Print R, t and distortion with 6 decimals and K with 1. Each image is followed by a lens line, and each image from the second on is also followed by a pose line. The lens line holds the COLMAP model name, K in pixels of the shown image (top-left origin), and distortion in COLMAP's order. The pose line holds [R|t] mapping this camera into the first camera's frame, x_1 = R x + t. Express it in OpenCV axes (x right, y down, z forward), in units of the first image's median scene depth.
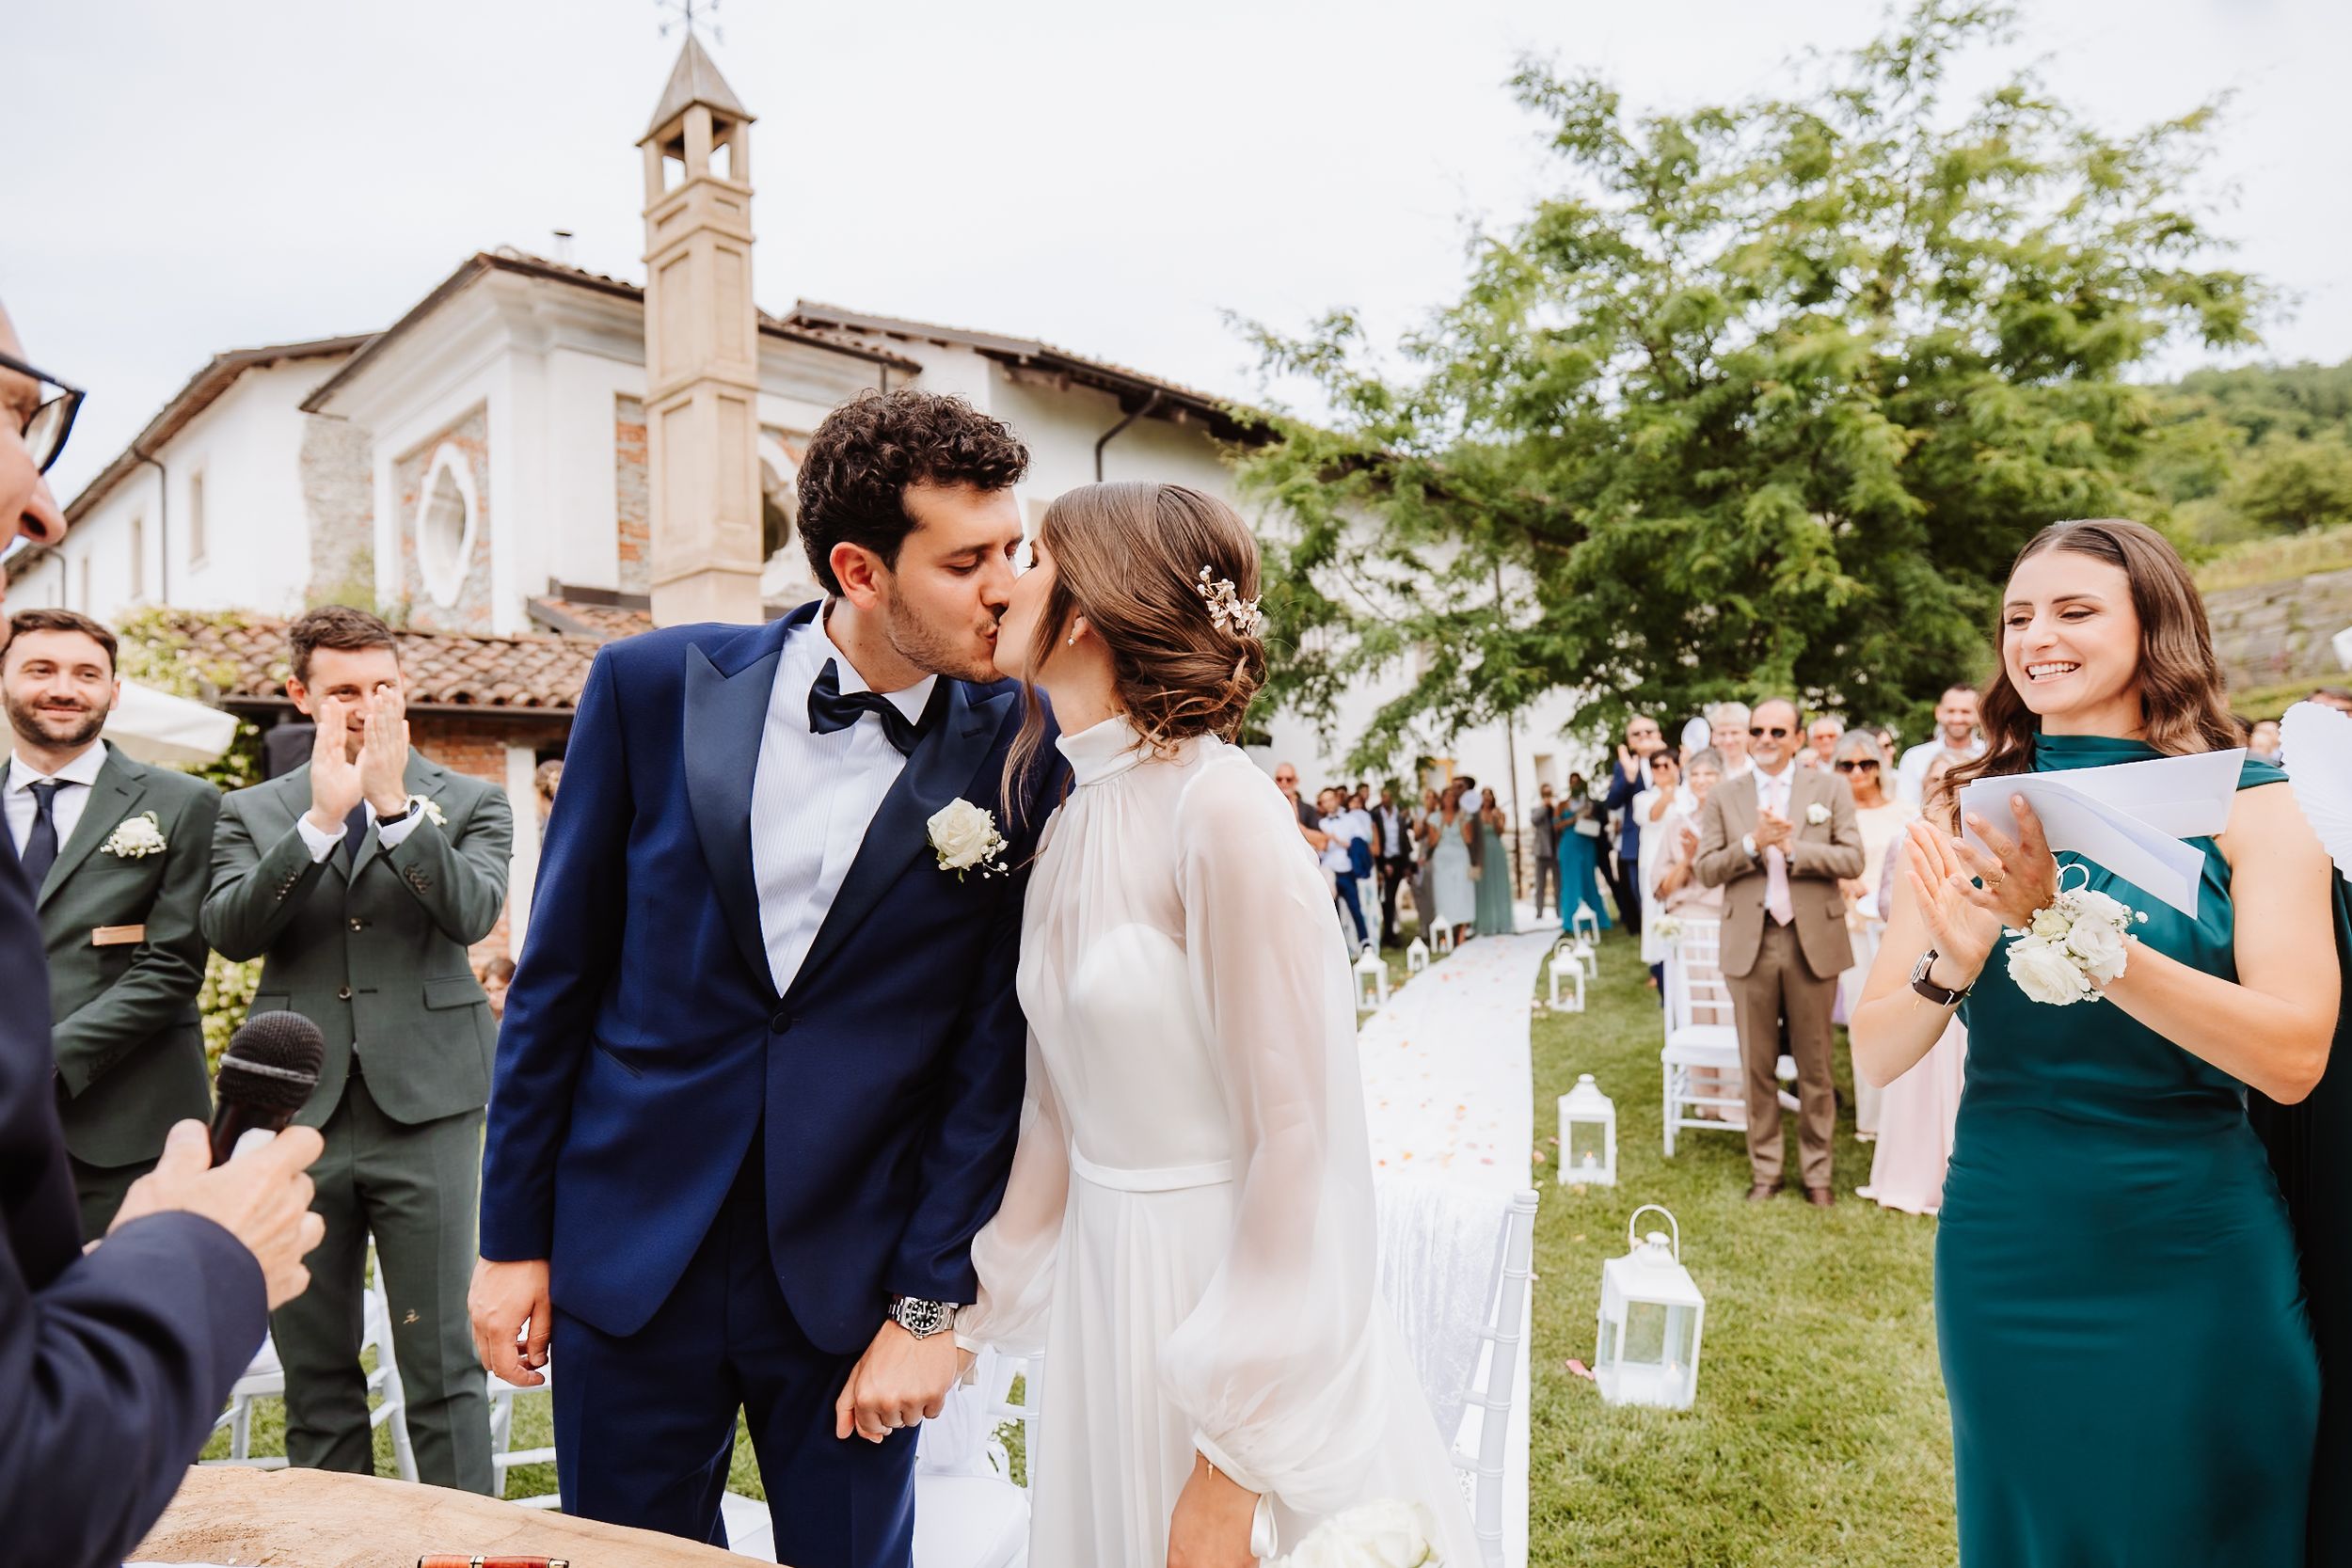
lens RADIAL K [[1417.5, 0, 1163.0], [0, 1417.5, 818.7], [0, 0, 1]] dist [0.001347, -0.000168]
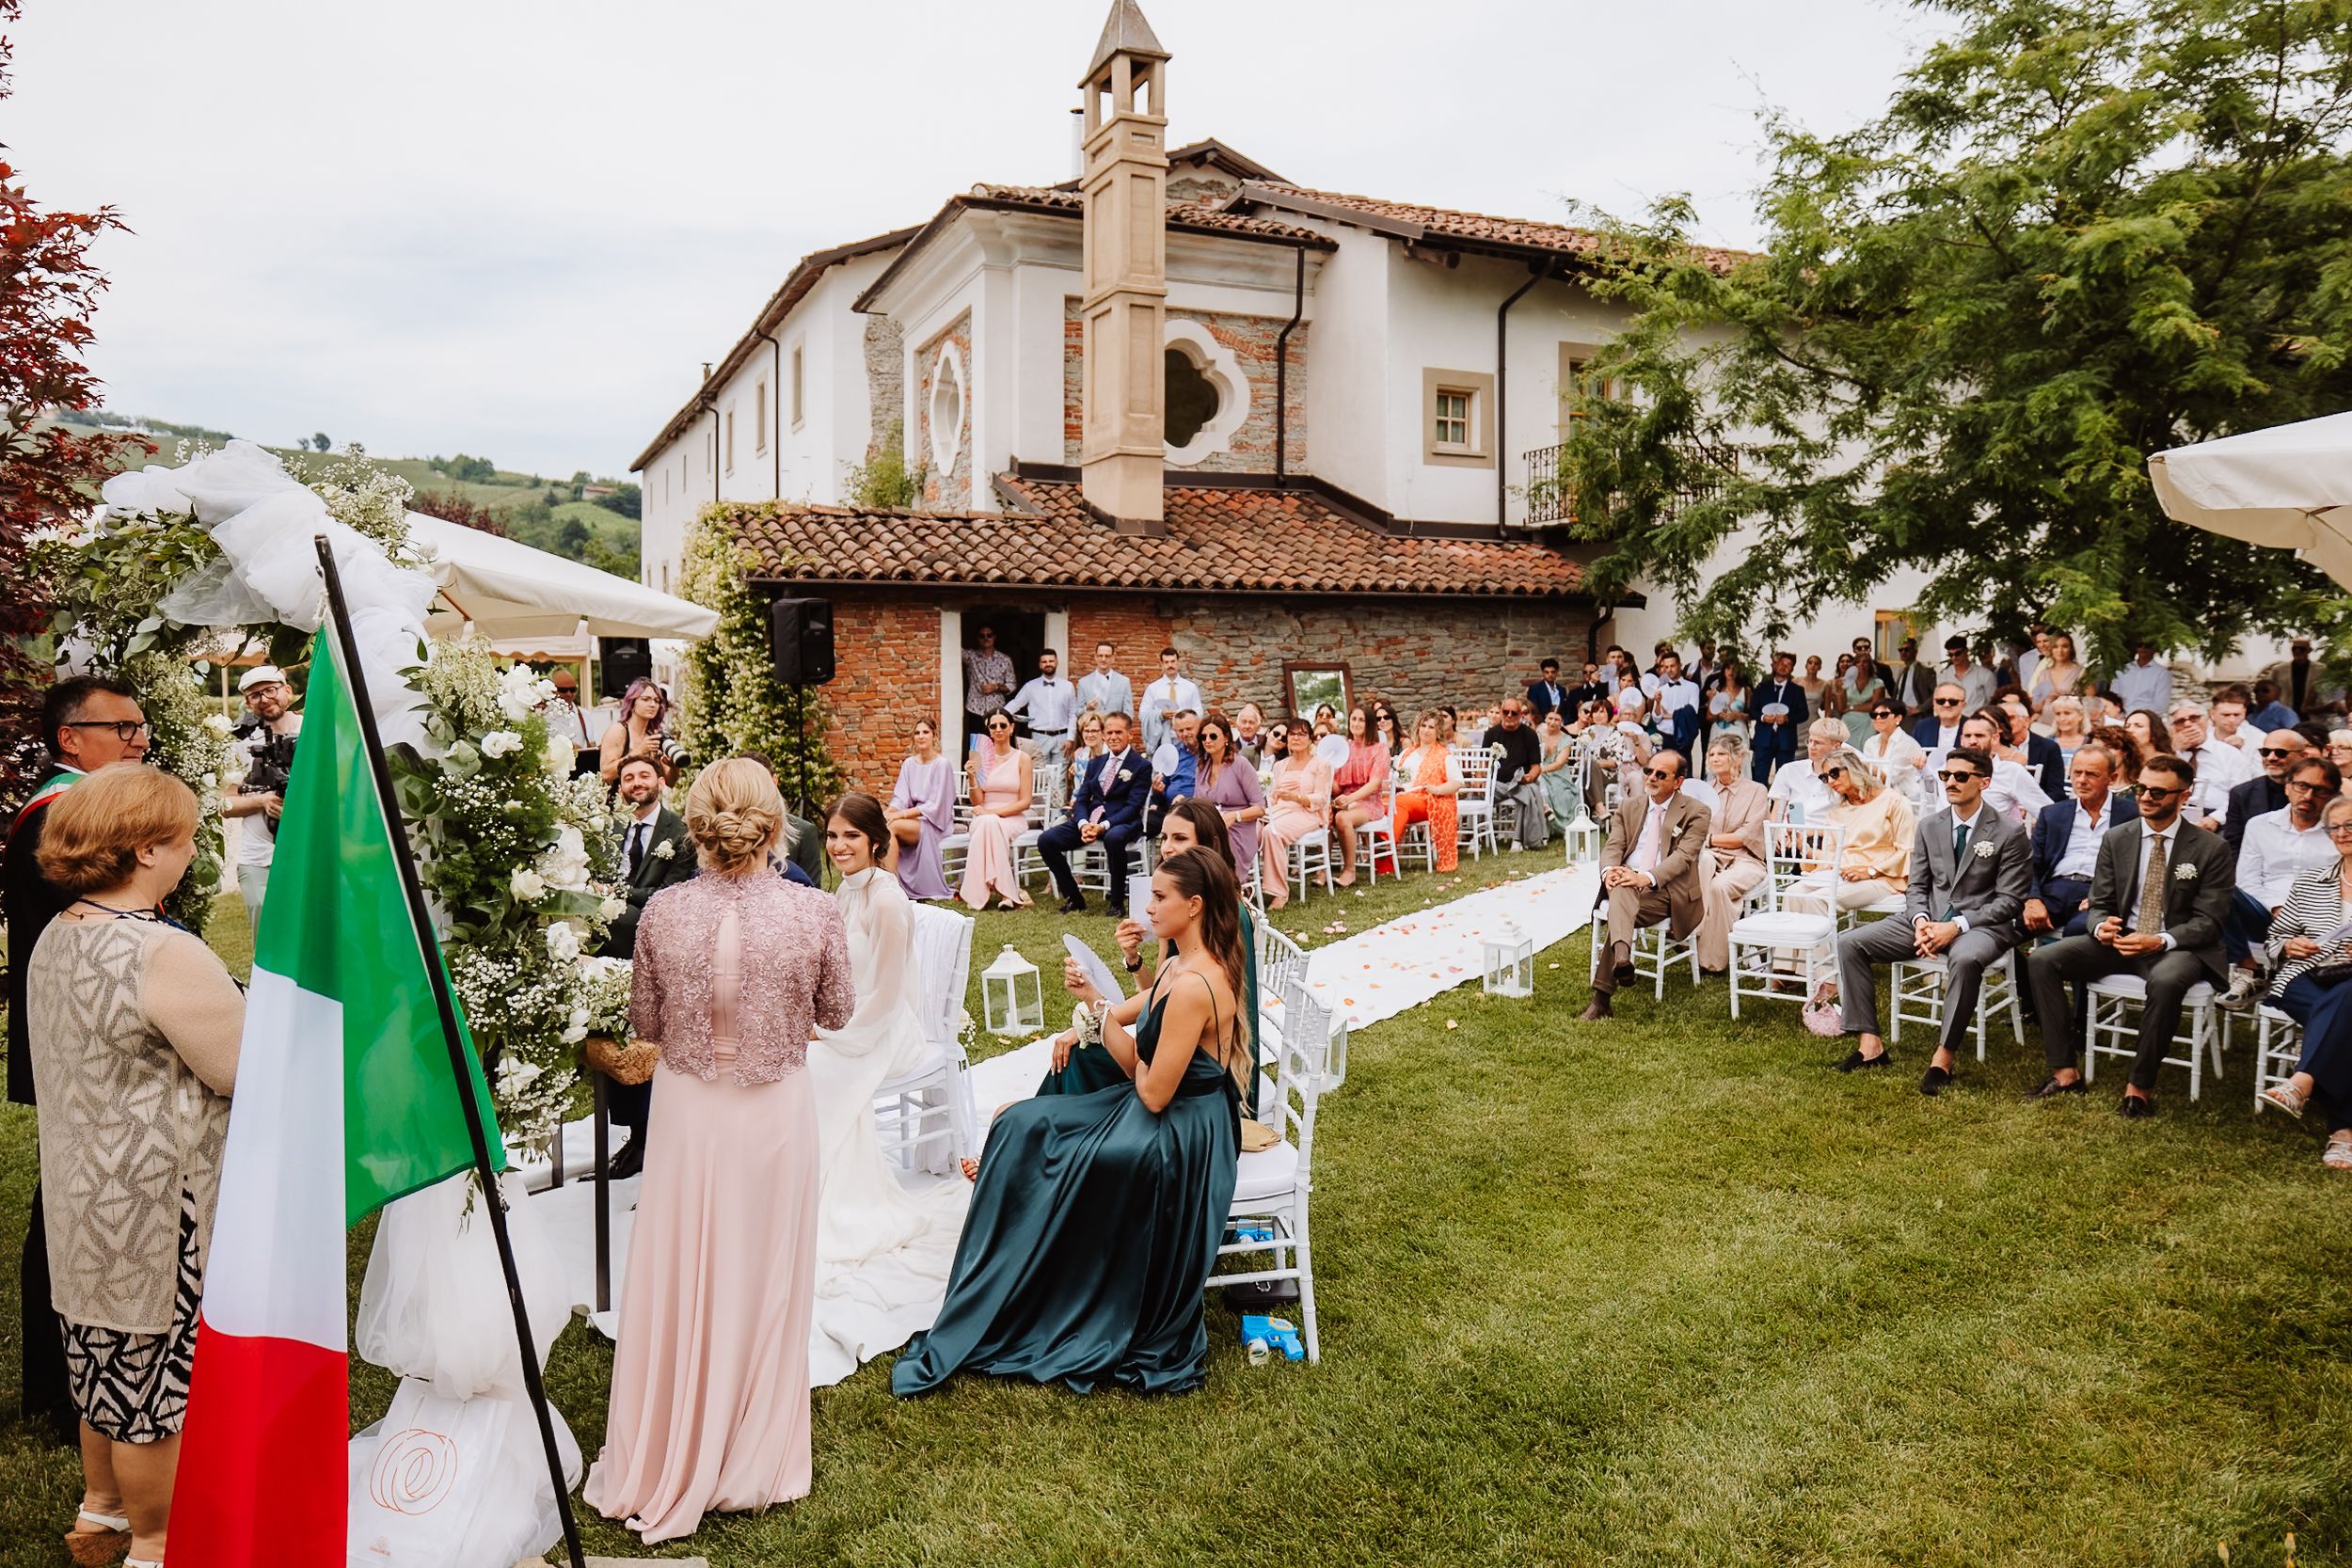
lens RADIAL K [[1532.8, 0, 1171.3], [0, 1532.8, 740.7], [0, 0, 1]] dist [0.002207, -0.000020]
pose [[0.924066, 0.057137, -0.377939, 0.228259], [-0.029218, 0.996430, 0.079202, -0.040085], [0.381115, -0.062145, 0.922437, -0.193421]]
